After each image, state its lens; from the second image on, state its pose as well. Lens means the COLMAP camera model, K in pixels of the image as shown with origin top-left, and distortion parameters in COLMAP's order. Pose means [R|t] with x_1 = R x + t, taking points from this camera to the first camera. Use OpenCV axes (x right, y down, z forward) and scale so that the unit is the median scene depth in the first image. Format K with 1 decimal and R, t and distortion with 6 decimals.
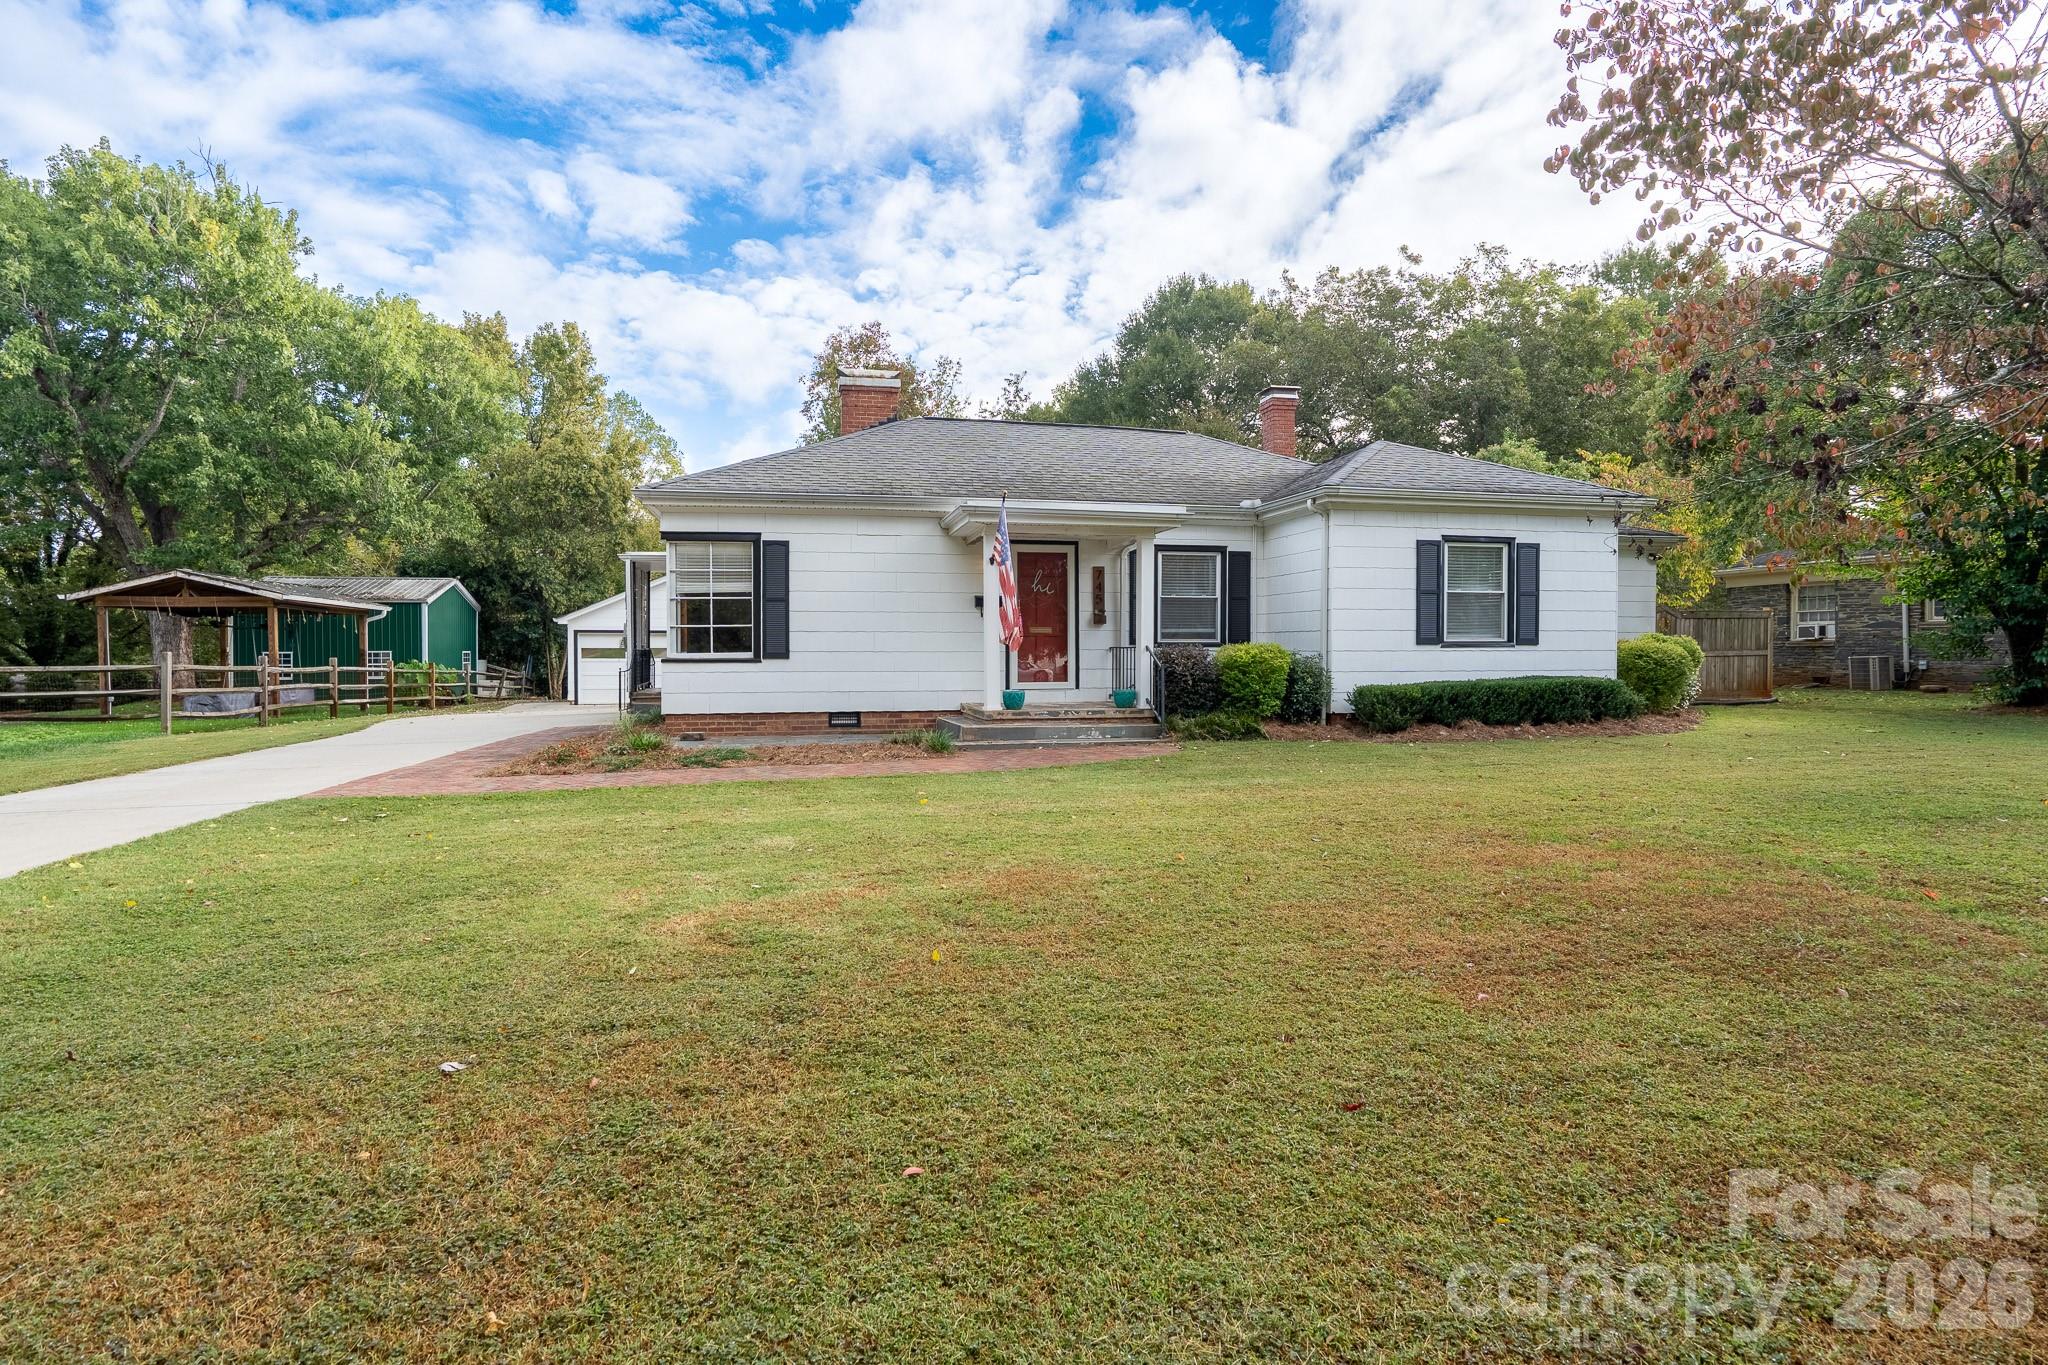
lens RADIAL K [[942.1, 0, 1021.1], [0, 942.1, 657.4], [0, 0, 1]] dist [-0.000201, 0.000584]
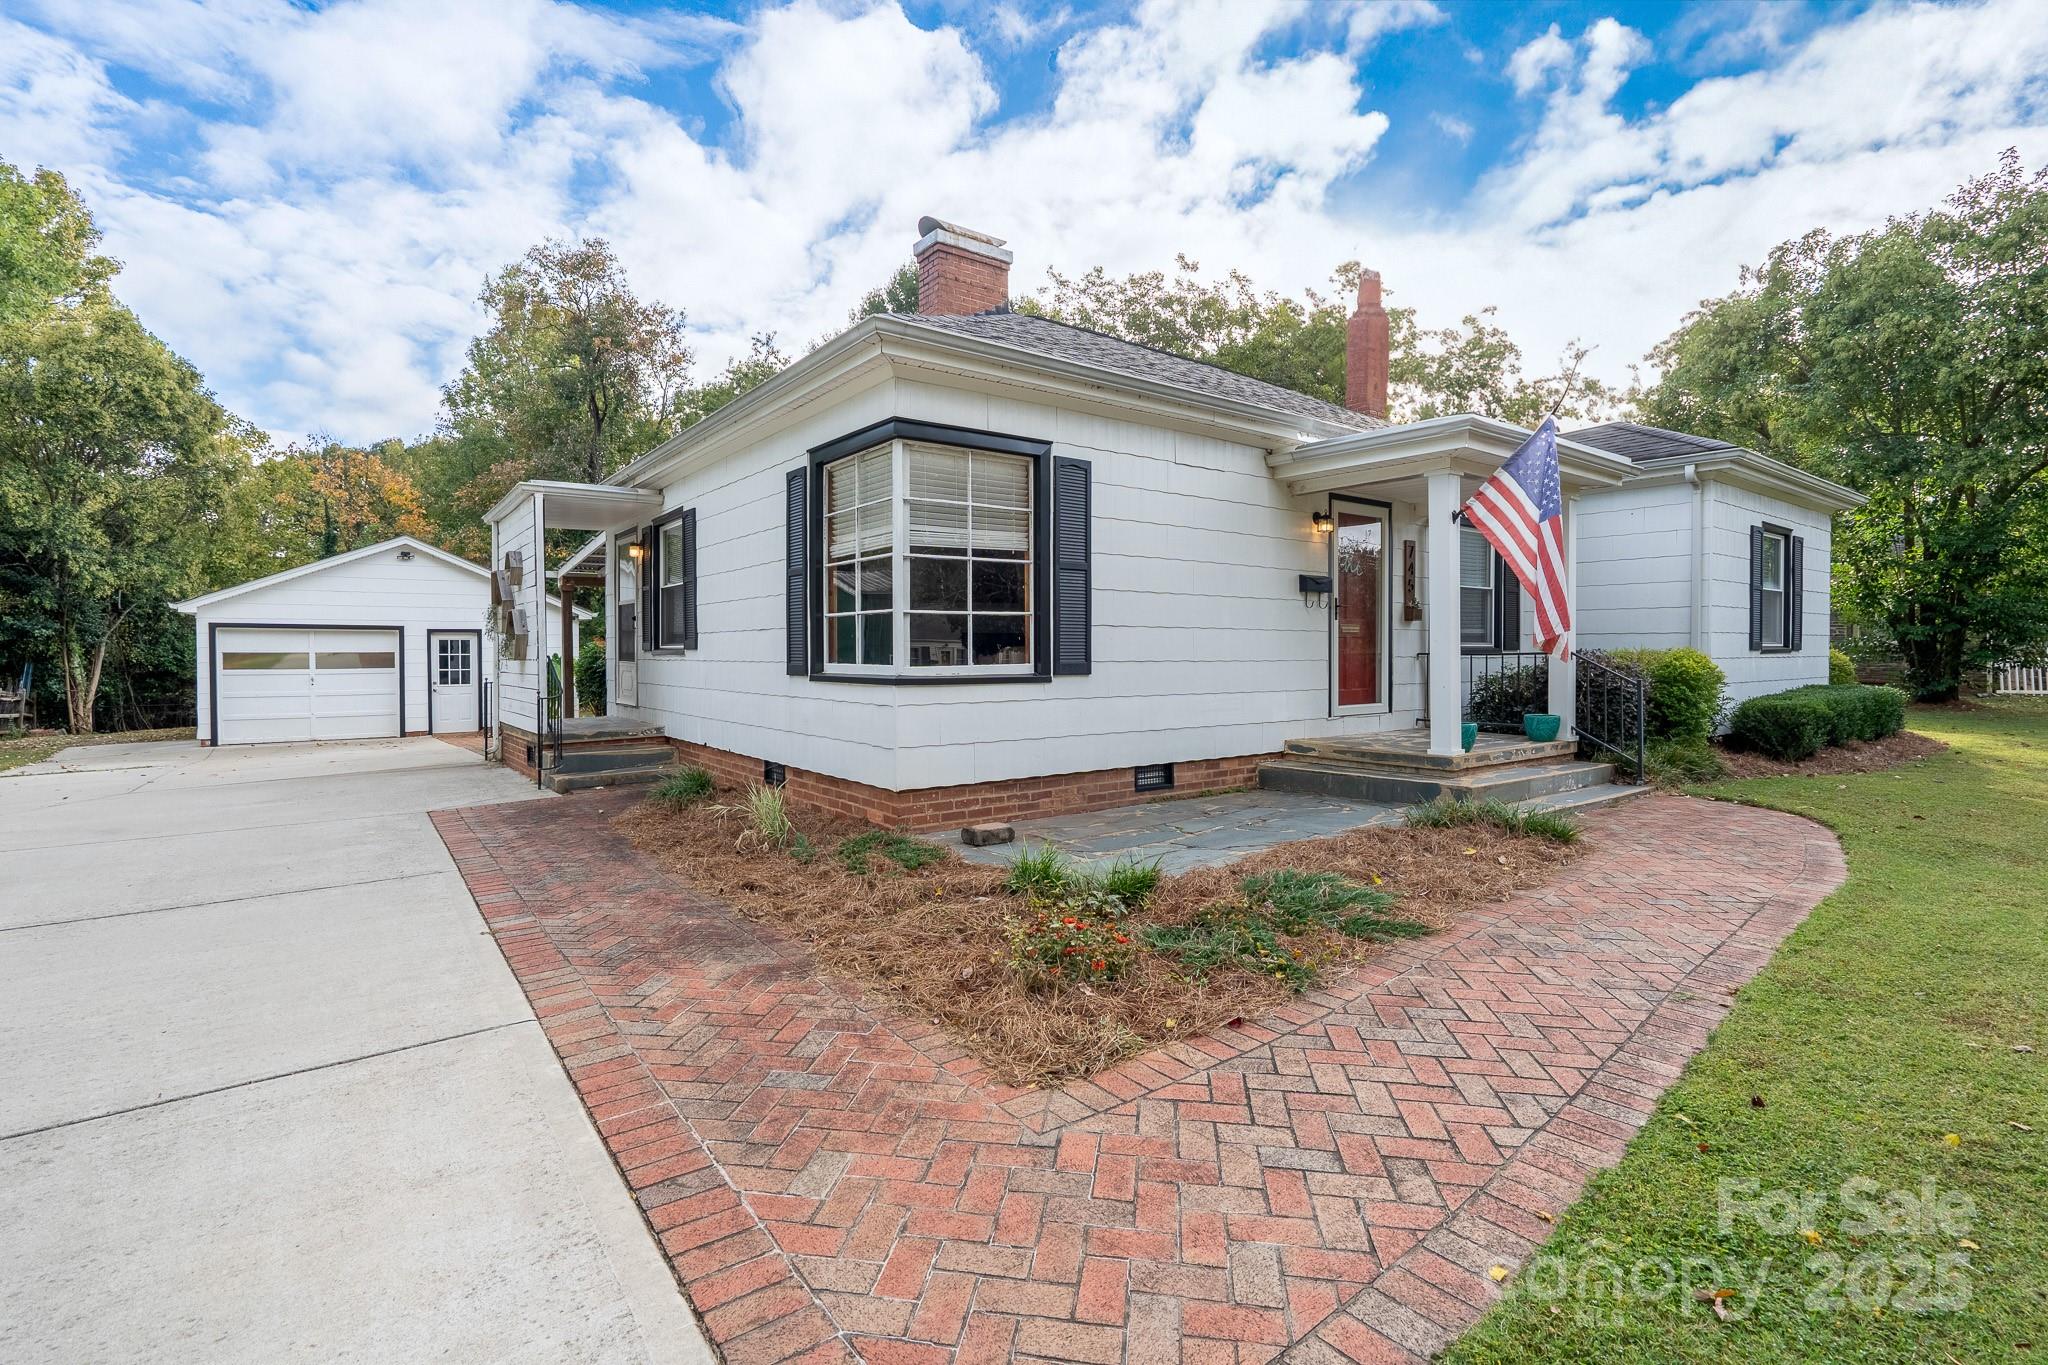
lens RADIAL K [[942.1, 0, 1021.1], [0, 942.1, 657.4], [0, 0, 1]] dist [-0.000201, 0.000584]
pose [[0.904277, -0.002887, 0.426936, -0.510941], [0.004662, 0.999984, -0.003112, -0.007006], [-0.426921, 0.004804, 0.904276, 0.507378]]
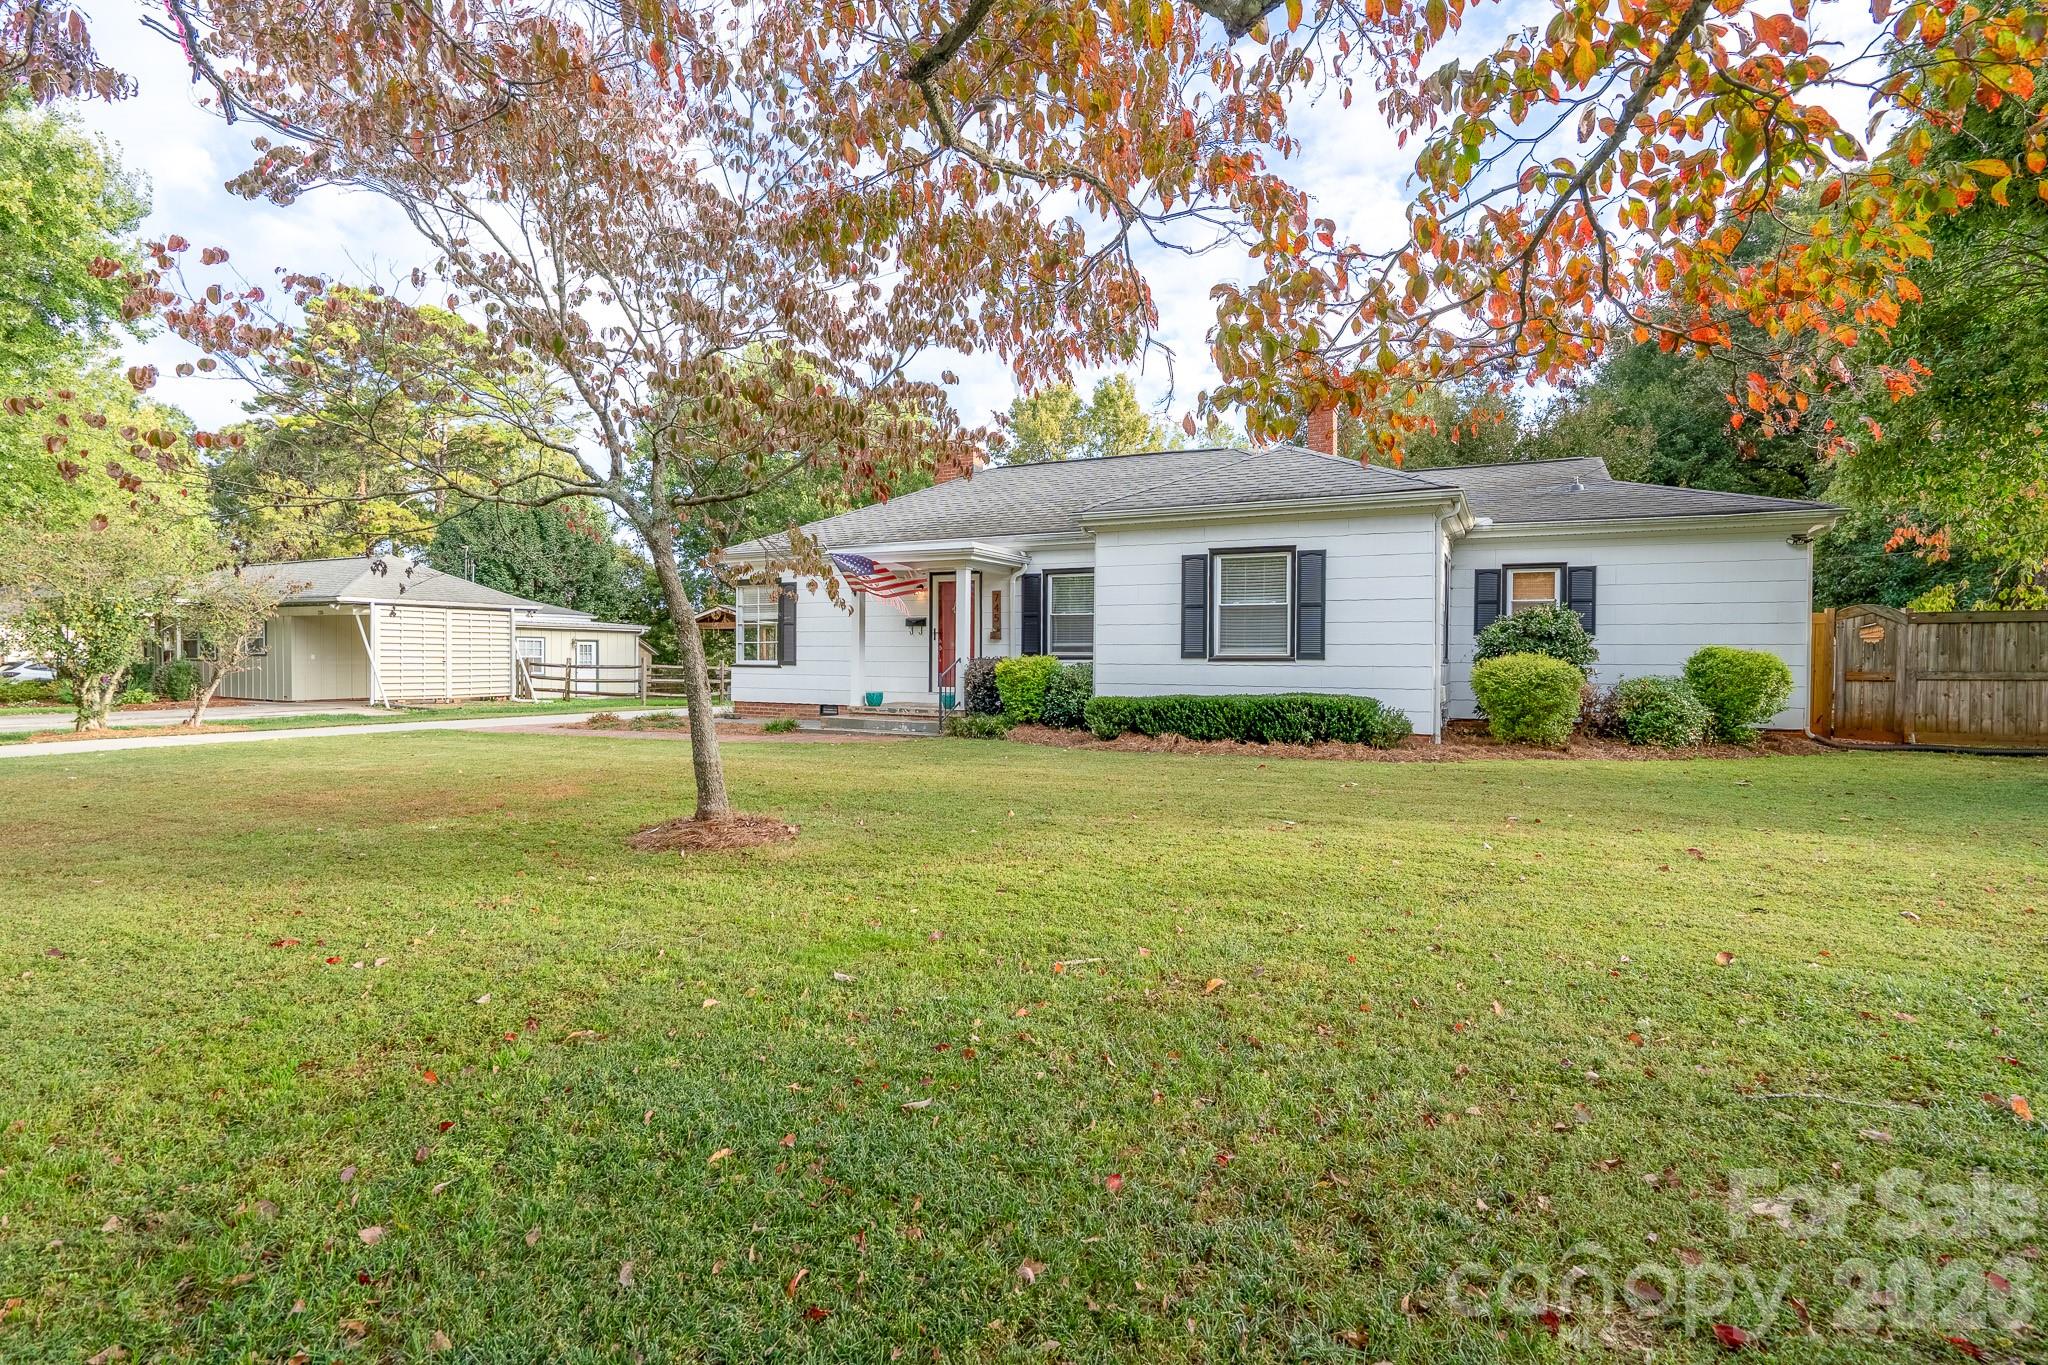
lens RADIAL K [[942.1, 0, 1021.1], [0, 942.1, 657.4], [0, 0, 1]] dist [-0.000201, 0.000584]
pose [[0.785784, 0.007046, -0.618460, 0.885678], [-0.011024, 0.999936, -0.002614, -0.010019], [0.618402, 0.008872, 0.785812, 0.093924]]
